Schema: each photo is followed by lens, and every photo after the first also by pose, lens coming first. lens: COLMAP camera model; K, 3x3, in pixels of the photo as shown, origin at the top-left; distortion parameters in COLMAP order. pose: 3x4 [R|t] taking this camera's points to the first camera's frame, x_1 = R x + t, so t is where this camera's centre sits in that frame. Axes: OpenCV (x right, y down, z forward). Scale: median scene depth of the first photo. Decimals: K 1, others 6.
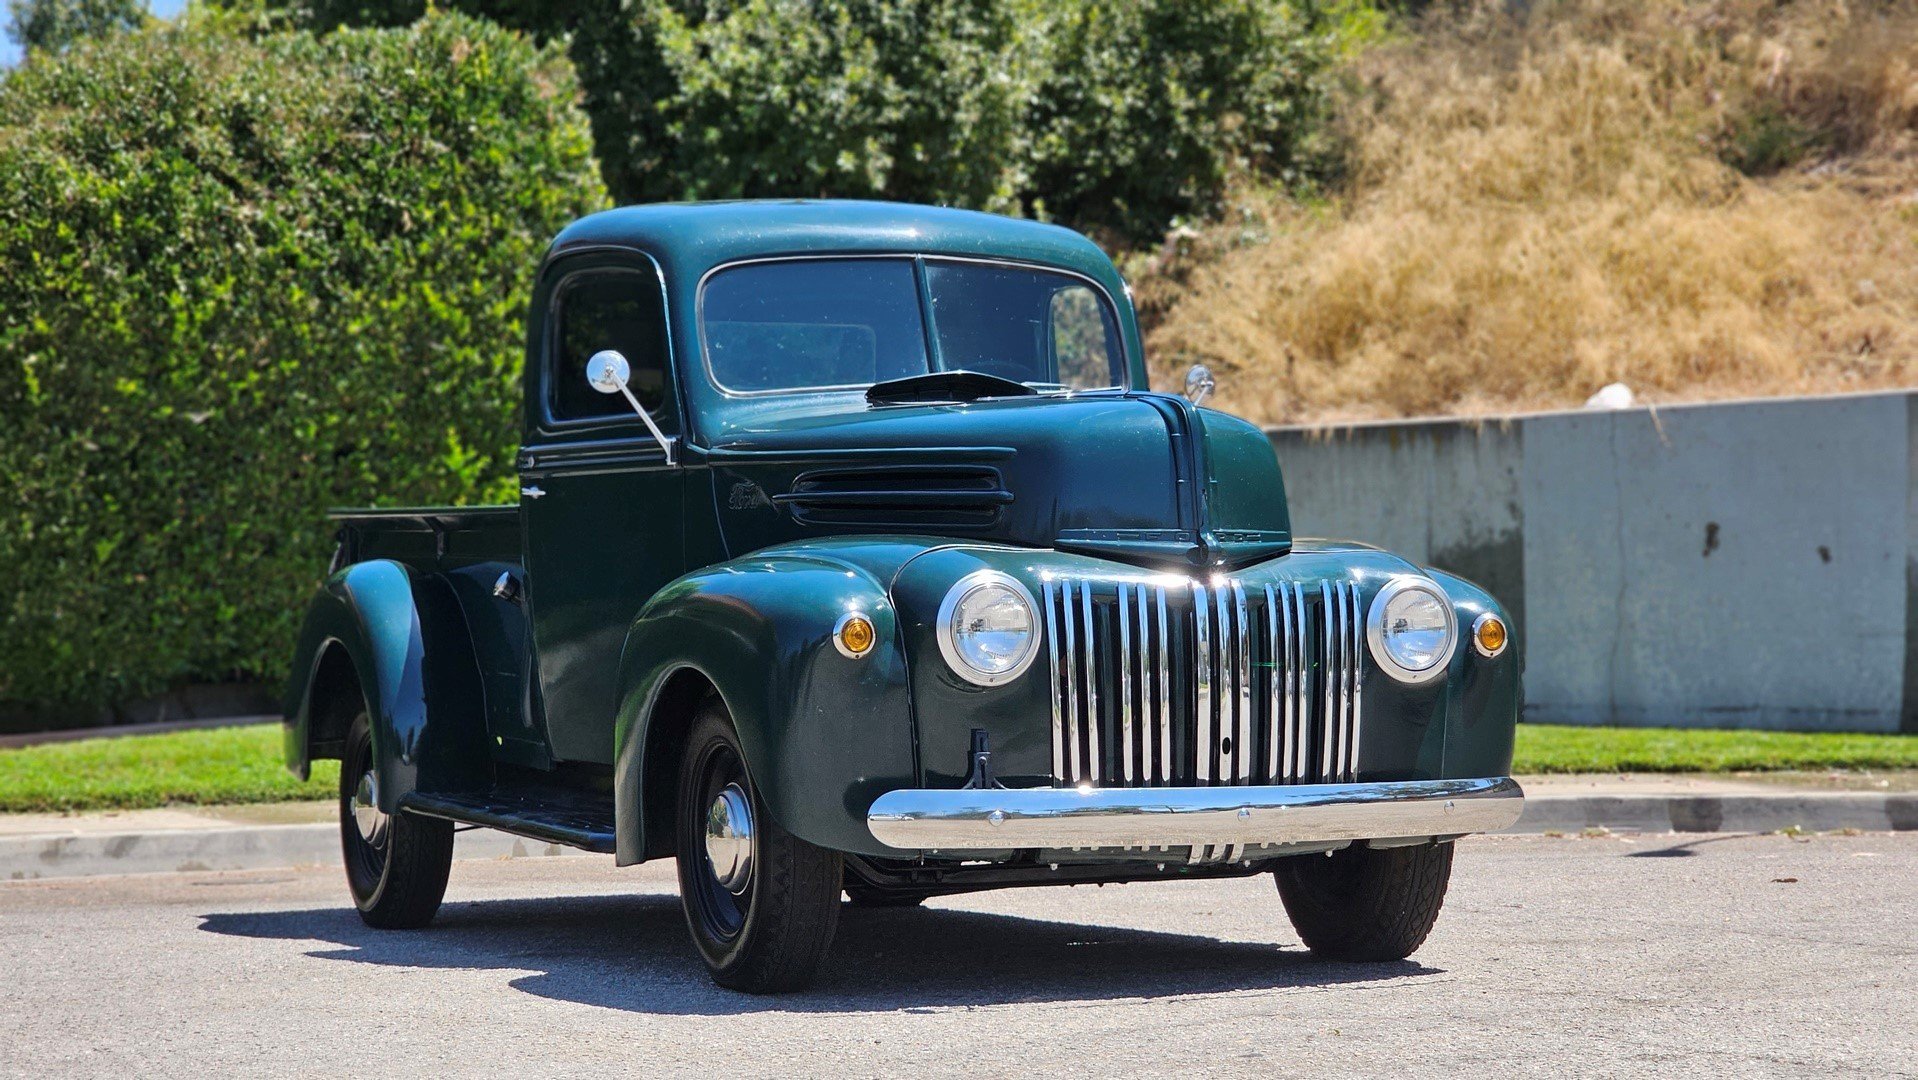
lens RADIAL K [[3614.7, 0, 994.4], [0, 3614.7, 623.7], [0, 0, 1]] dist [0.014100, 0.000000]
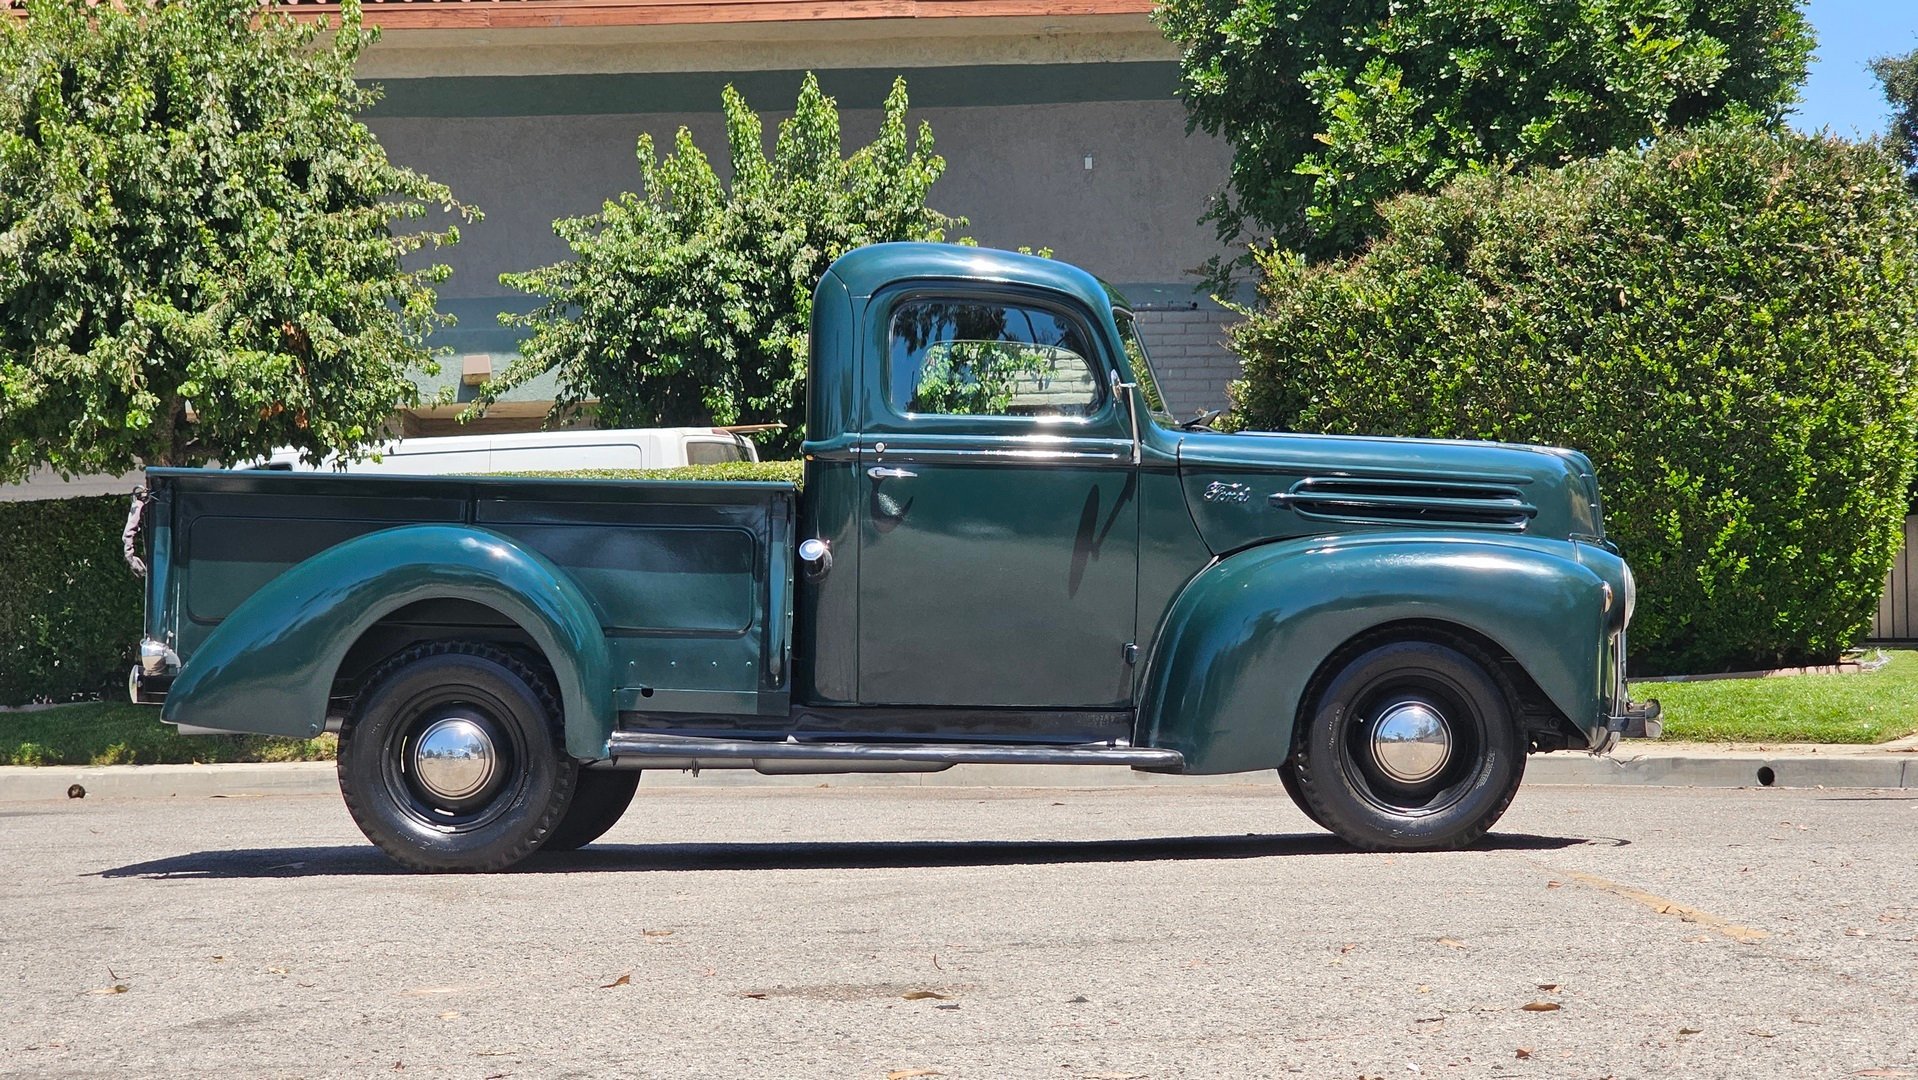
lens RADIAL K [[3614.7, 0, 991.7], [0, 3614.7, 590.3], [0, 0, 1]] dist [0.014100, 0.000000]
pose [[0.620134, -0.011860, -0.784406, 0.726014], [0.013838, 0.999896, -0.004179, -0.004337], [0.784374, -0.008263, 0.620233, 0.015705]]
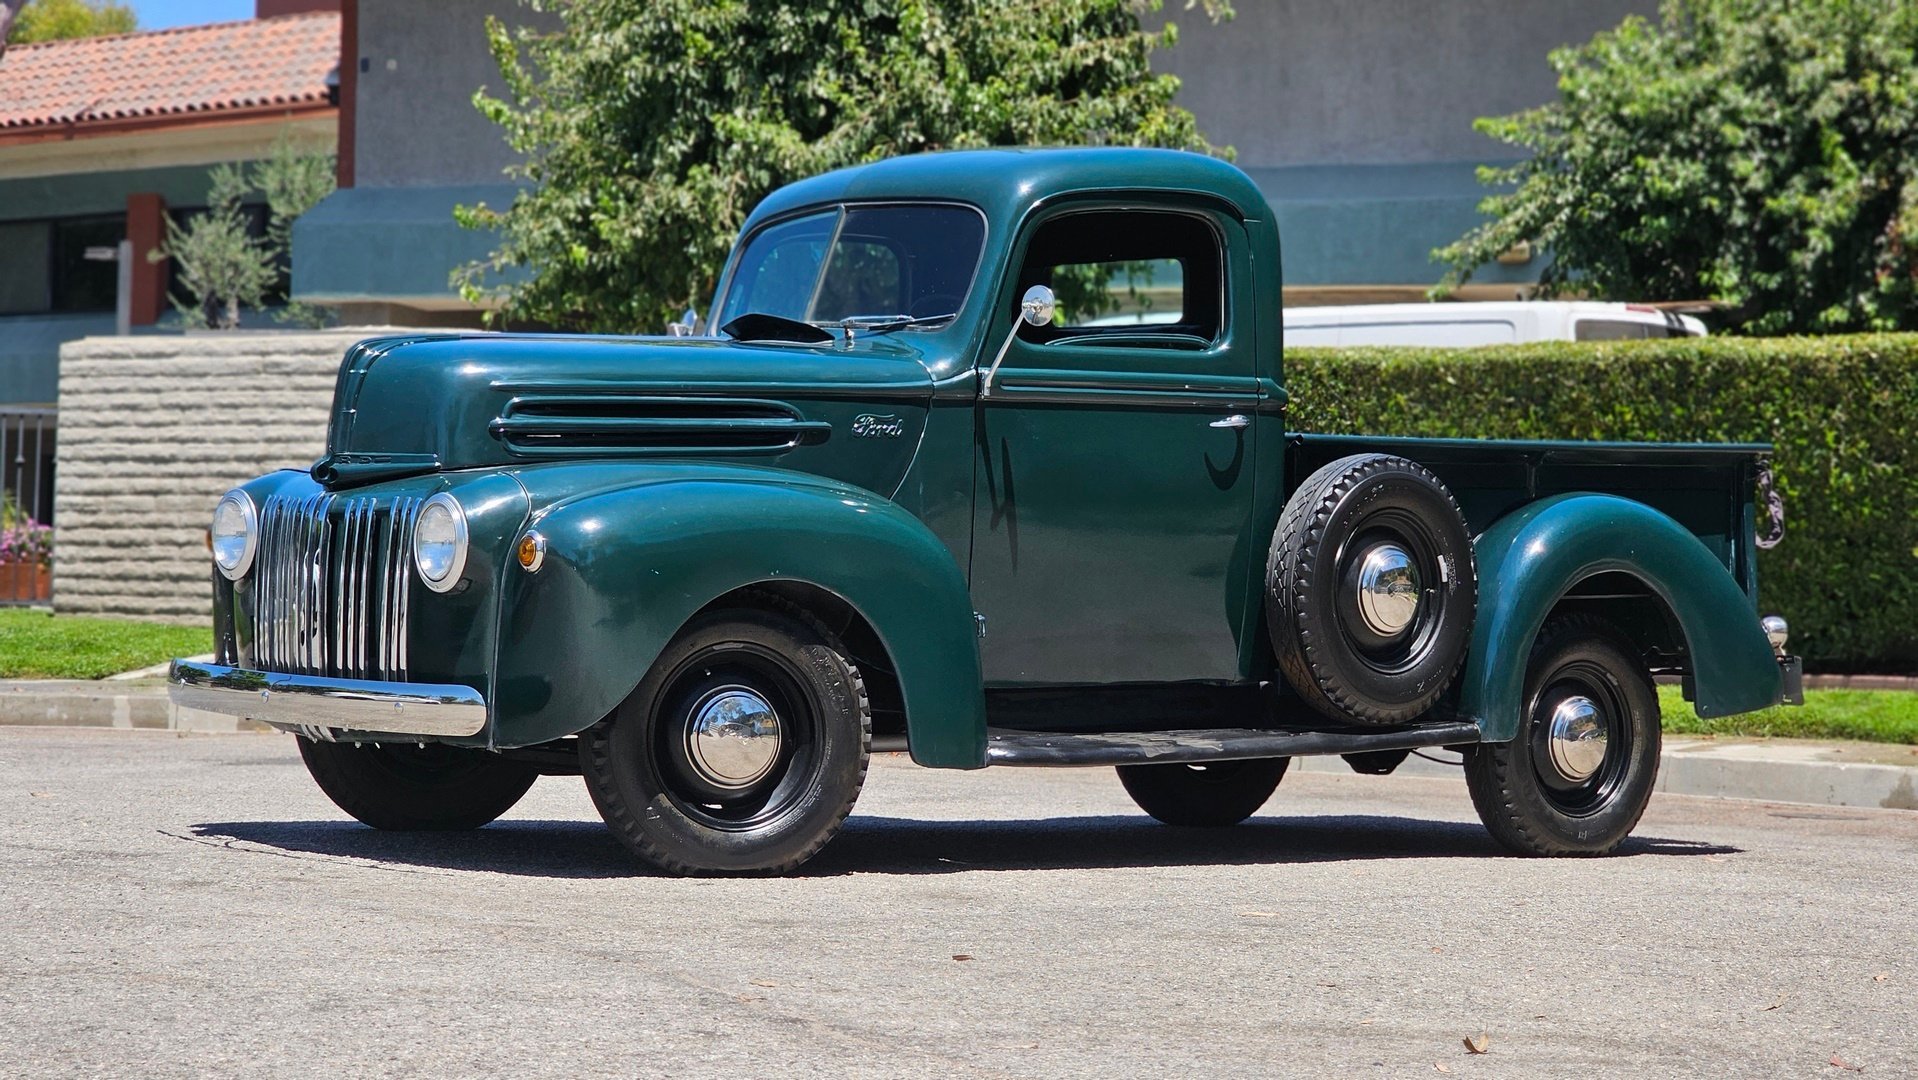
lens RADIAL K [[3614.7, 0, 1015.0], [0, 3614.7, 588.1], [0, 0, 1]] dist [0.014100, 0.000000]
pose [[0.257443, 0.022993, -0.966020, 0.537829], [-0.023921, 0.999562, 0.017417, -0.003458], [0.965997, 0.018624, 0.257880, 0.393931]]
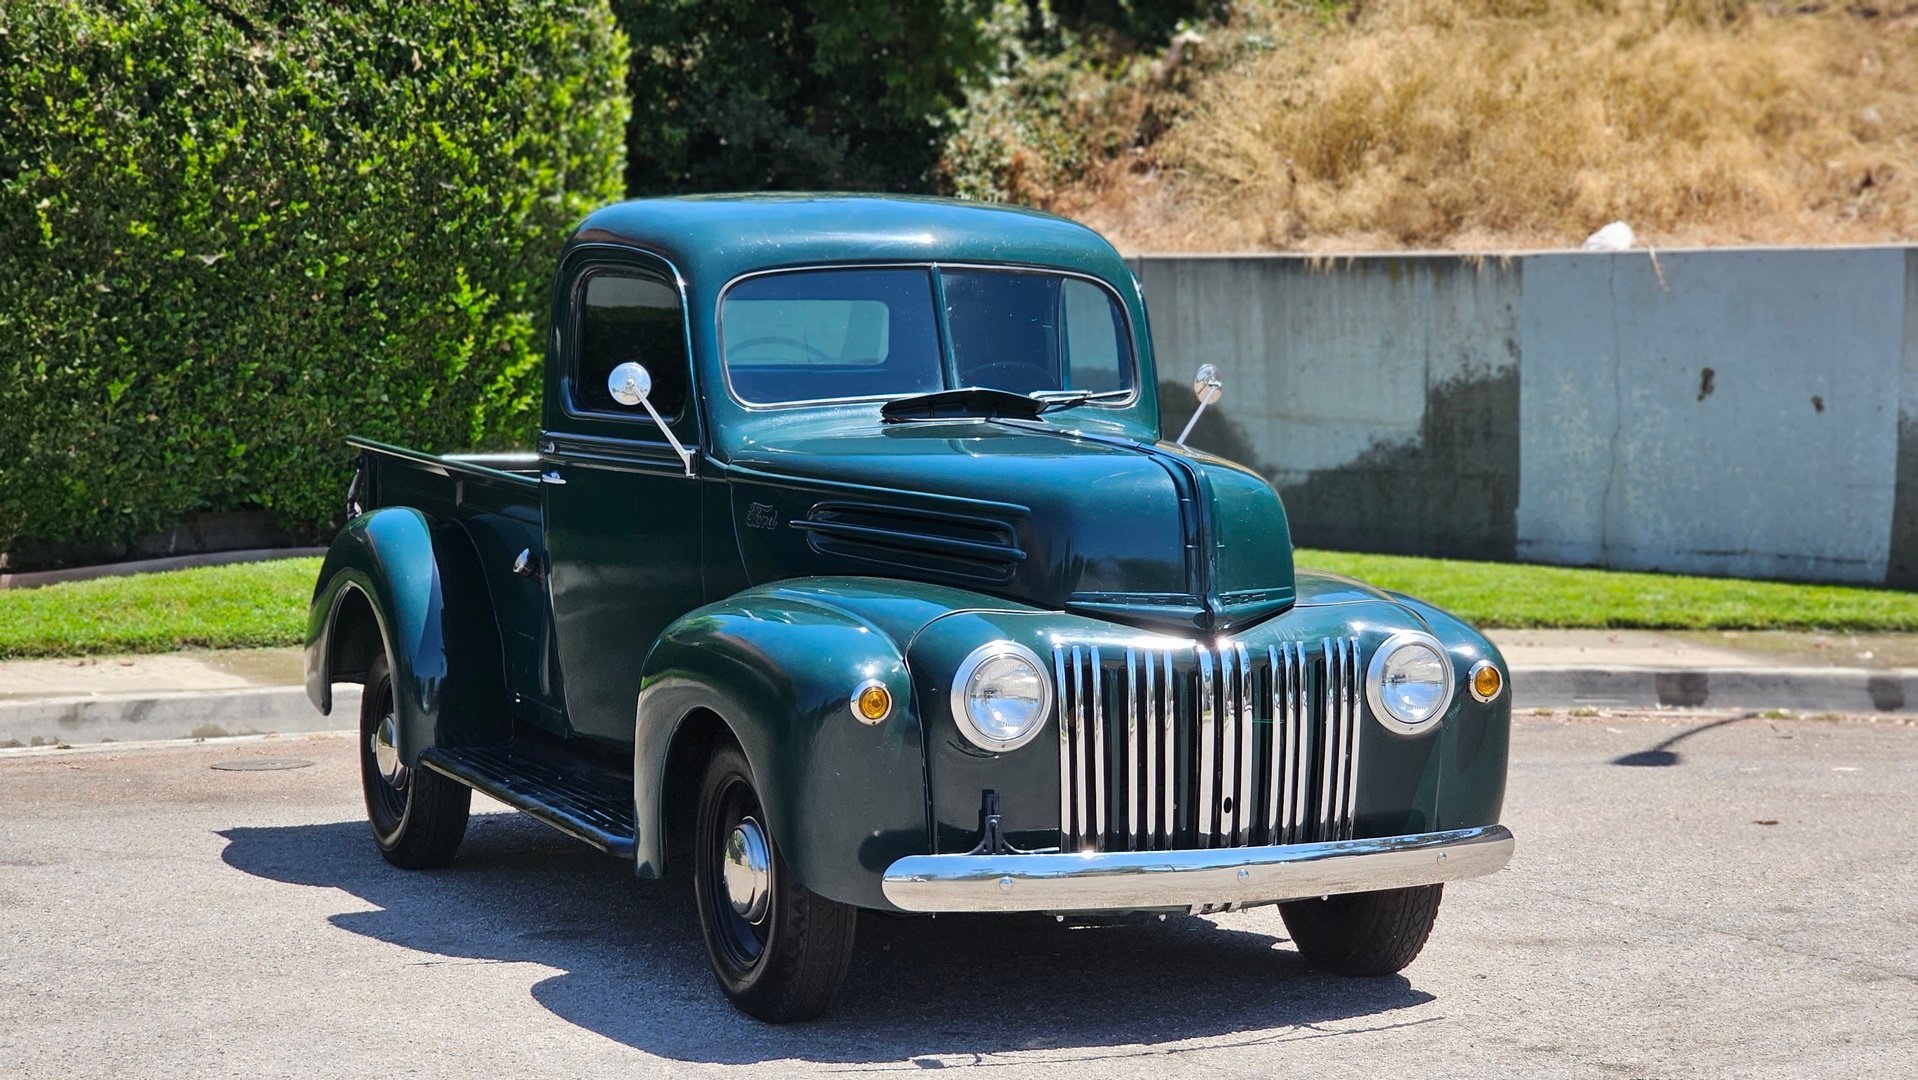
lens RADIAL K [[3614.7, 0, 991.7], [0, 3614.7, 591.0], [0, 0, 1]] dist [0.014100, 0.000000]
pose [[0.999872, 0.015847, 0.002340, -0.003010], [-0.015980, 0.996860, 0.077556, -0.045646], [-0.001104, -0.077584, 0.996985, -0.012222]]
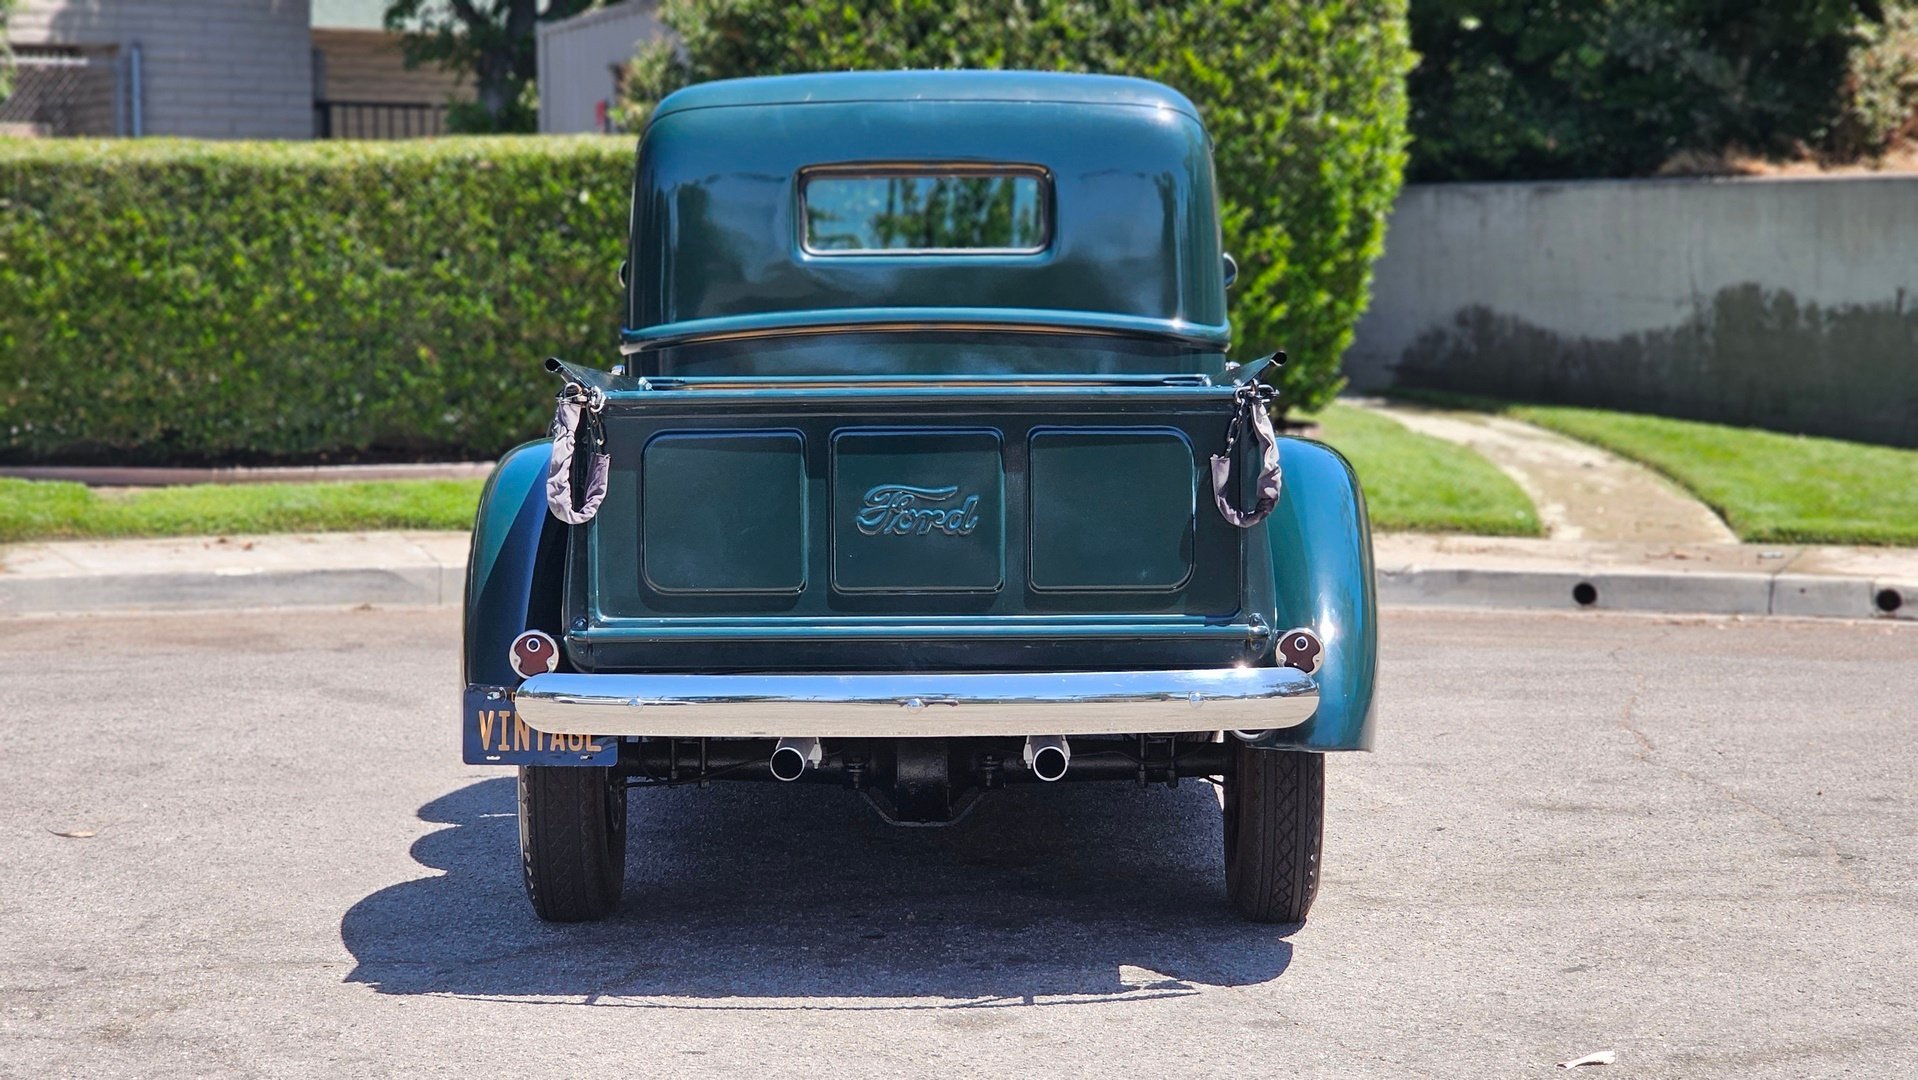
lens RADIAL K [[3614.7, 0, 921.3], [0, 3614.7, 516.4], [0, 0, 1]] dist [0.014100, 0.000000]
pose [[0.920275, 0.048379, -0.388271, 0.199676], [-0.017401, 0.996405, 0.082909, -0.043925], [0.390886, -0.069543, 0.917808, -0.035389]]
